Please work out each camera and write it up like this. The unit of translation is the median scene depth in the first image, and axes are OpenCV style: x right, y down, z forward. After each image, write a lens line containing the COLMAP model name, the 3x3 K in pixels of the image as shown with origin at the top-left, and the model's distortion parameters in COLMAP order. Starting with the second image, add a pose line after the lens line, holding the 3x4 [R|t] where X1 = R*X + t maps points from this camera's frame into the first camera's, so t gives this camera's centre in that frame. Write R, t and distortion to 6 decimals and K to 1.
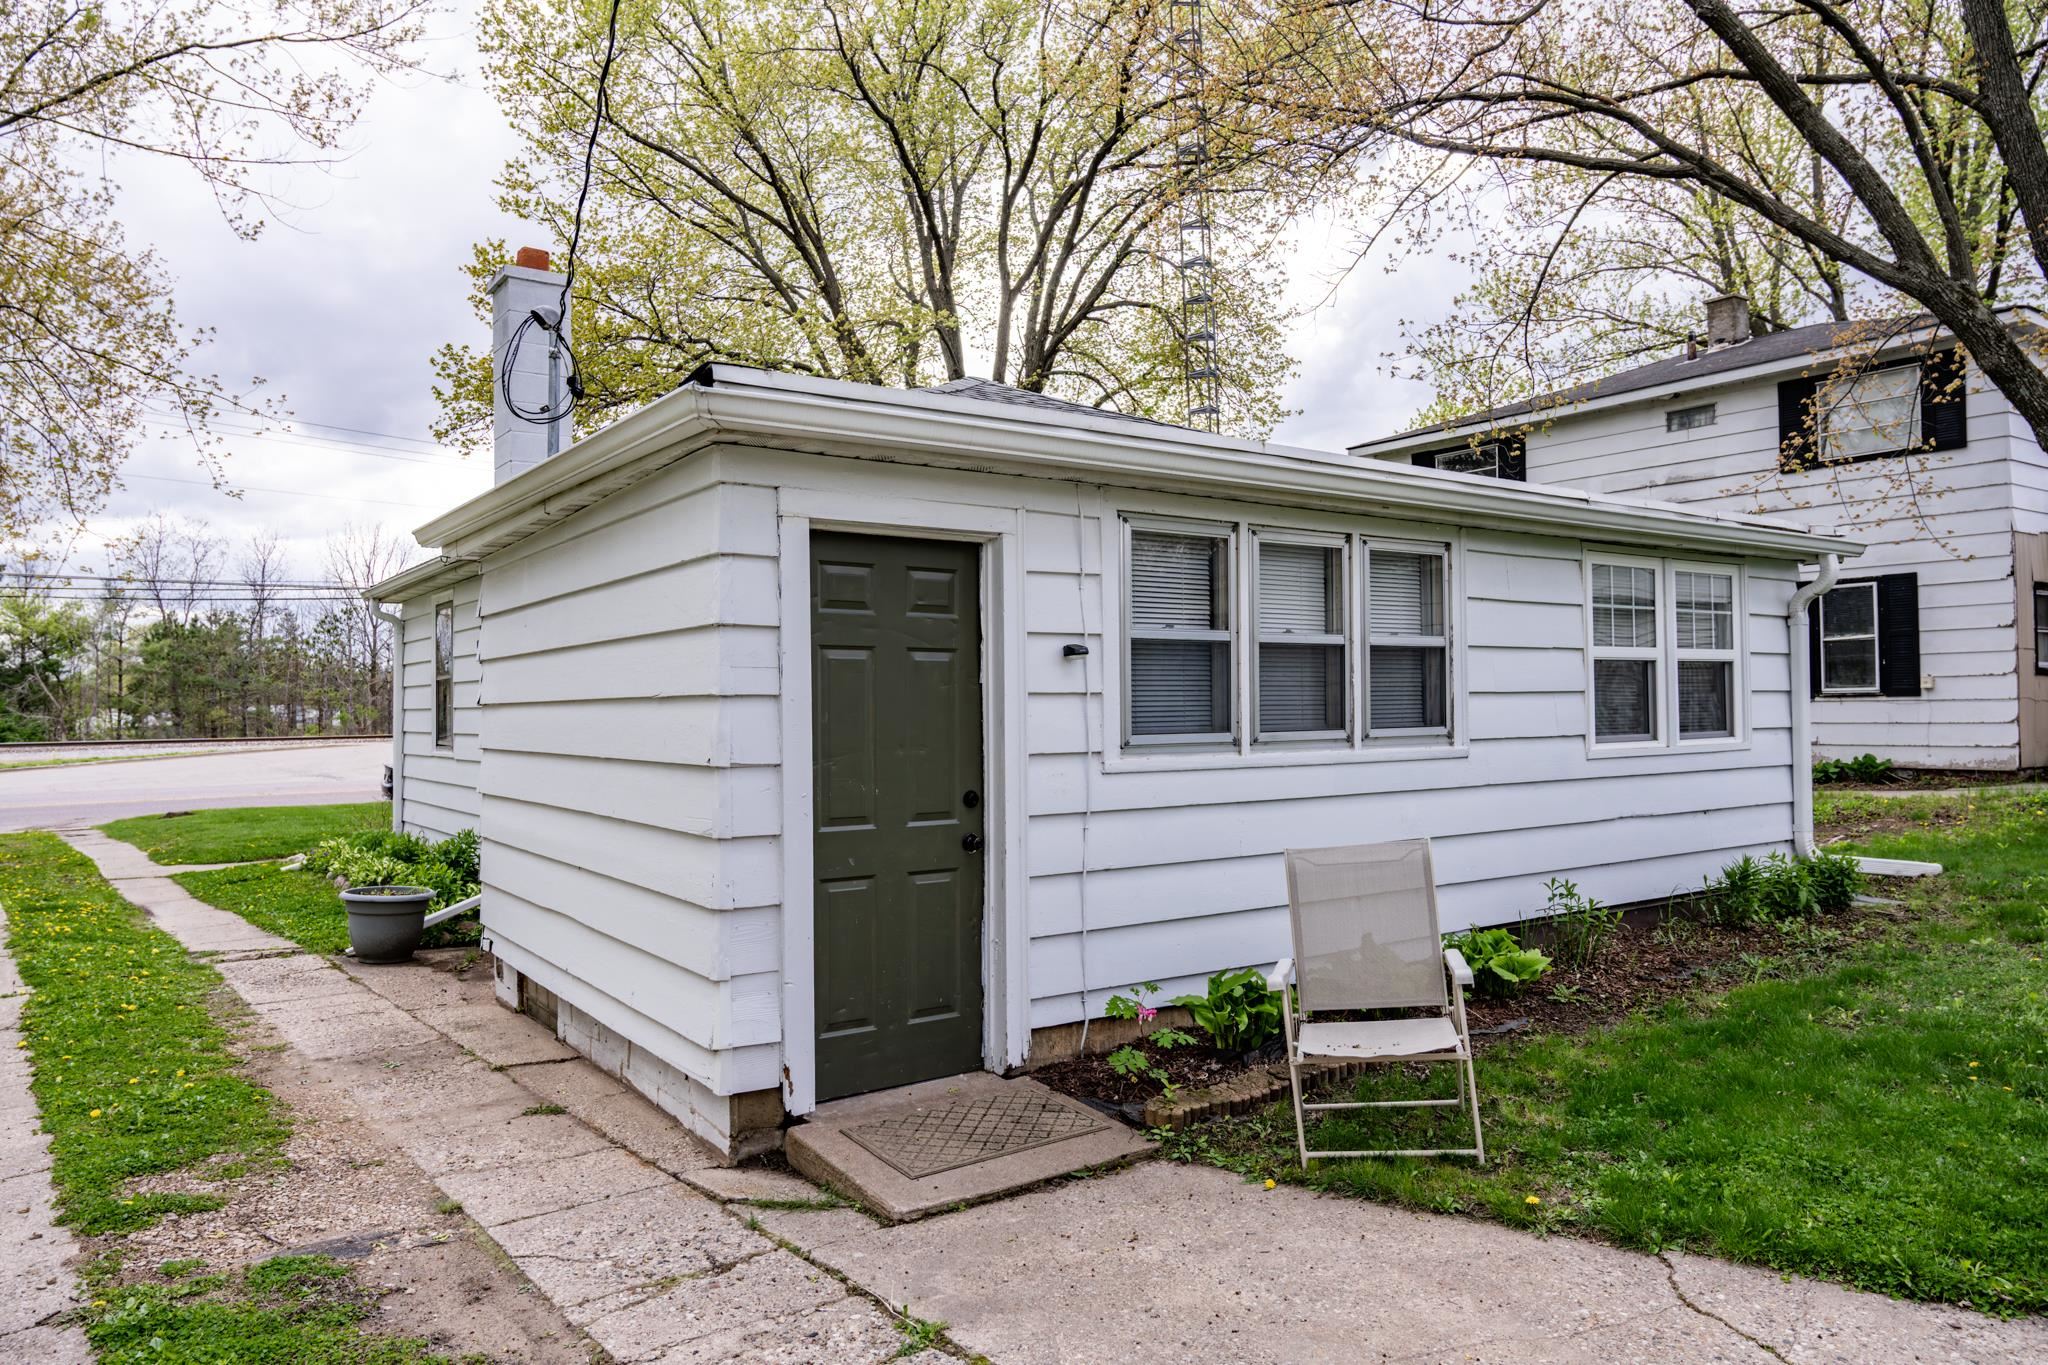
lens RADIAL K [[1375.5, 0, 1027.0], [0, 1375.5, 690.0], [0, 0, 1]] dist [-0.003330, -0.001242]
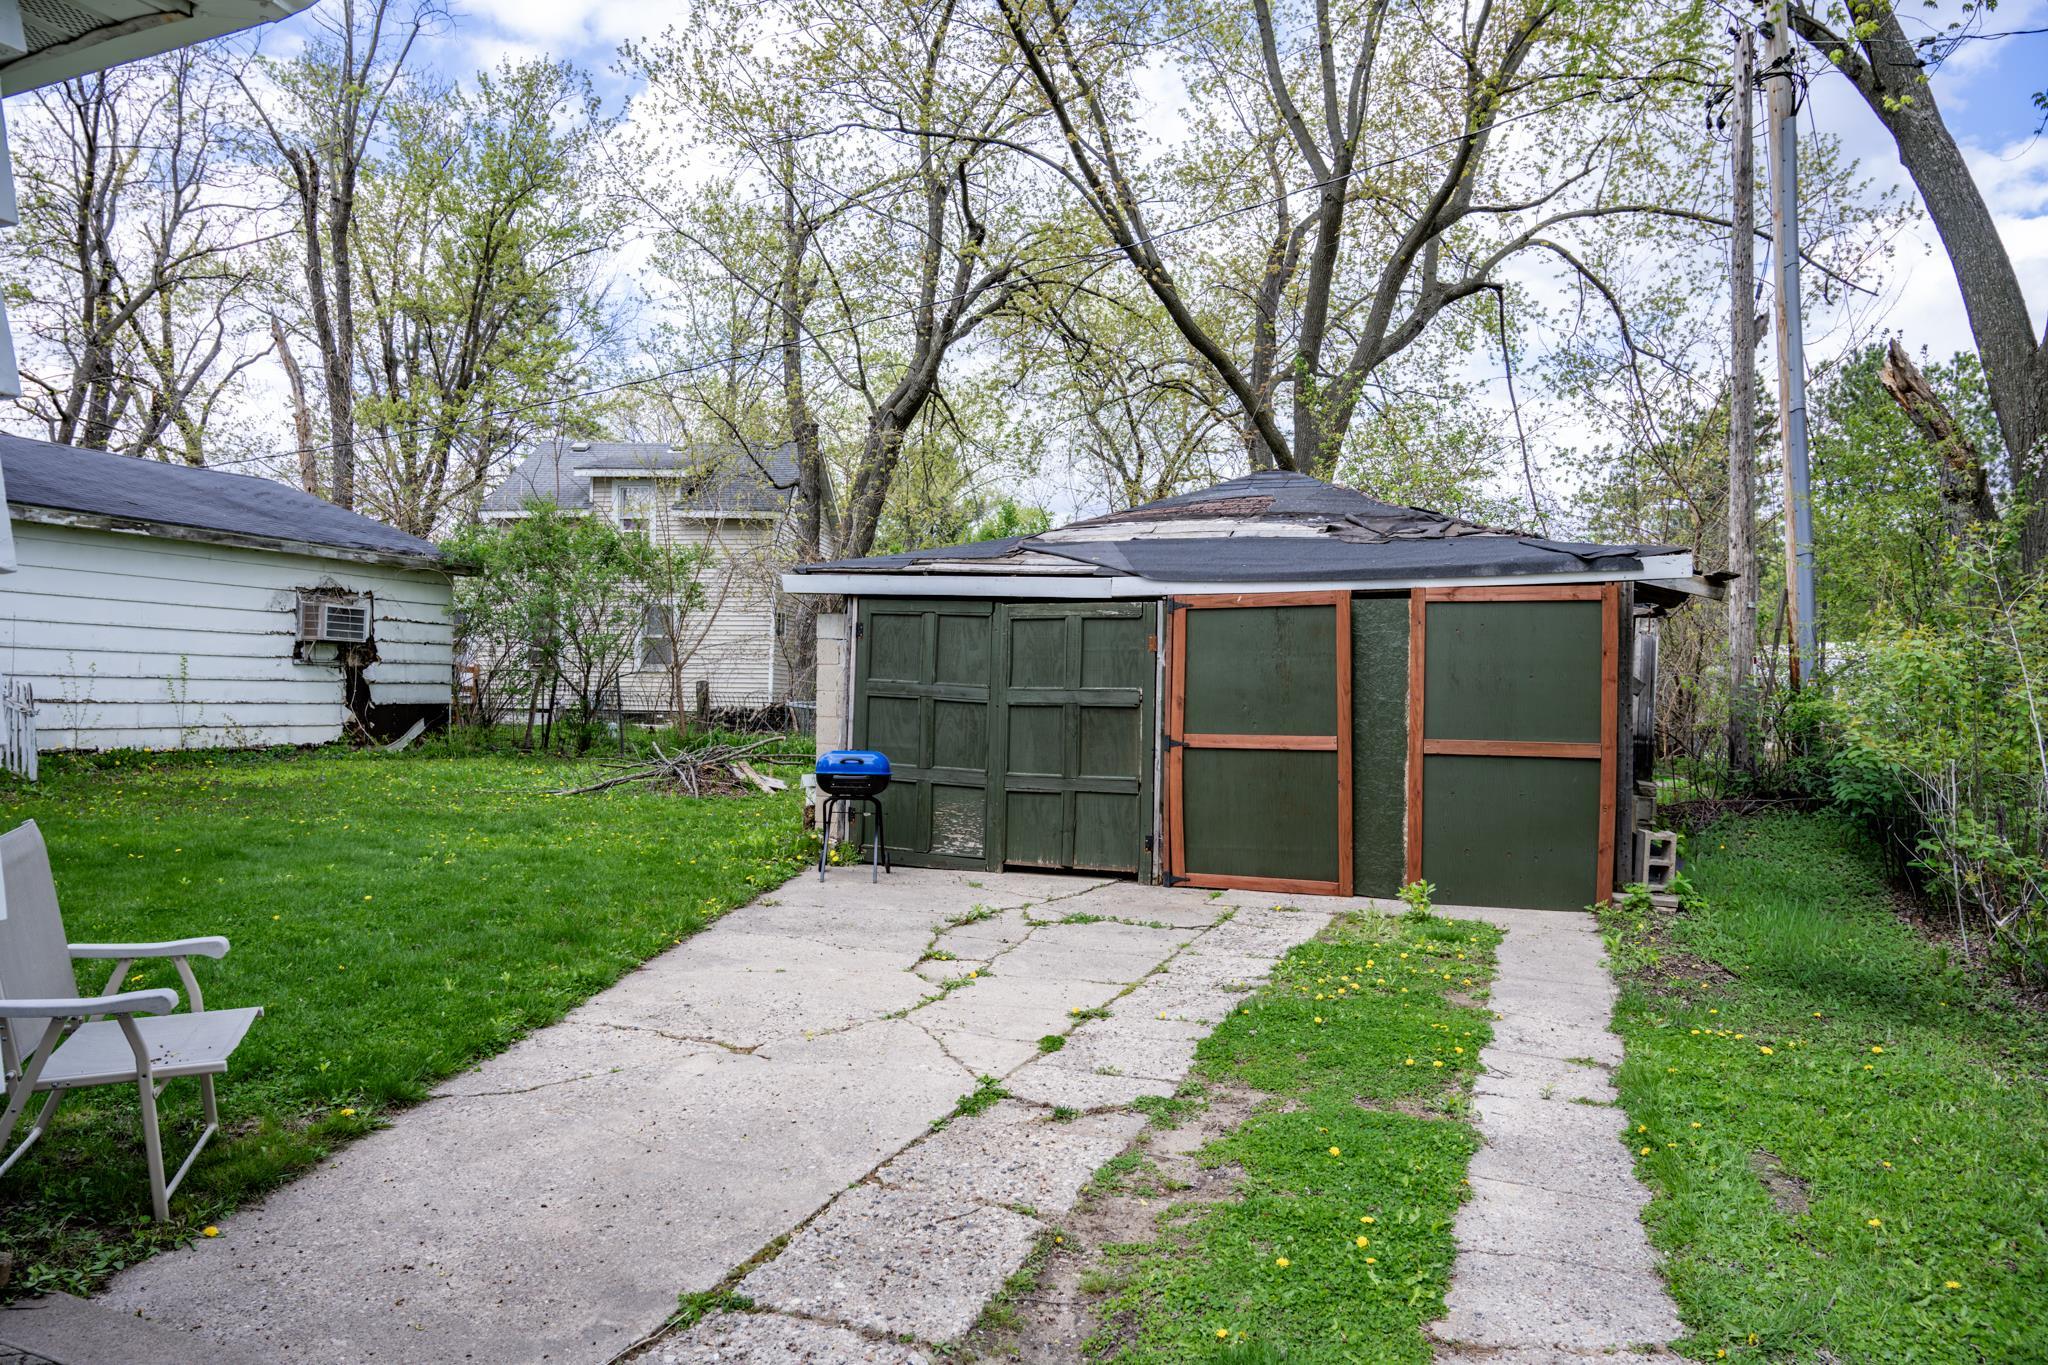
lens RADIAL K [[1375.5, 0, 1018.8], [0, 1375.5, 675.7], [0, 0, 1]] dist [-0.003330, -0.001242]
pose [[-0.517578, 0.018641, 0.855433, -0.972545], [-0.016611, 0.999355, -0.031828, 0.052398], [-0.855475, -0.030683, -0.516935, 1.258052]]
